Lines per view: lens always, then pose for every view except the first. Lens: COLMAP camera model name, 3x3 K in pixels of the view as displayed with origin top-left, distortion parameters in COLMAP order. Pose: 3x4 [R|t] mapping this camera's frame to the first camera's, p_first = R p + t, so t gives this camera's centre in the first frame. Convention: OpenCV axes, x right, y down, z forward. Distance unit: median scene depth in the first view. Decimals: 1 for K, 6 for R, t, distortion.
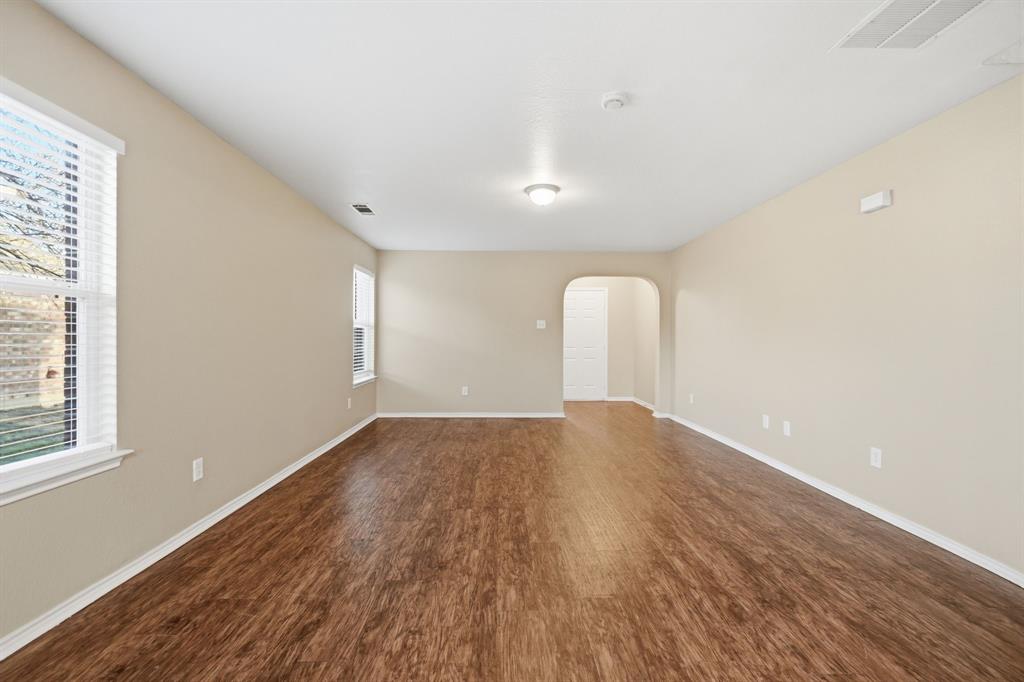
lens RADIAL K [[447.5, 0, 506.3], [0, 447.5, 343.3], [0, 0, 1]] dist [0.000311, -0.000122]
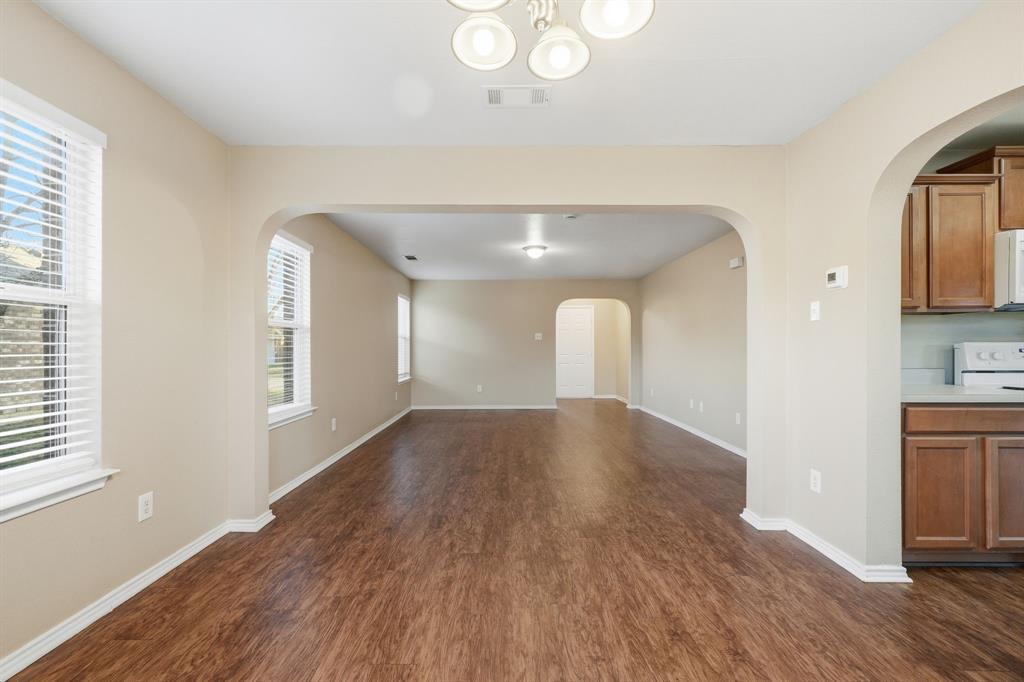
lens RADIAL K [[447.5, 0, 506.3], [0, 447.5, 343.3], [0, 0, 1]] dist [0.000311, -0.000122]
pose [[0.999940, -0.006449, -0.008866, -0.004676], [0.006265, 0.999769, -0.020541, 0.005437], [0.008996, 0.020484, 0.999750, -0.475845]]
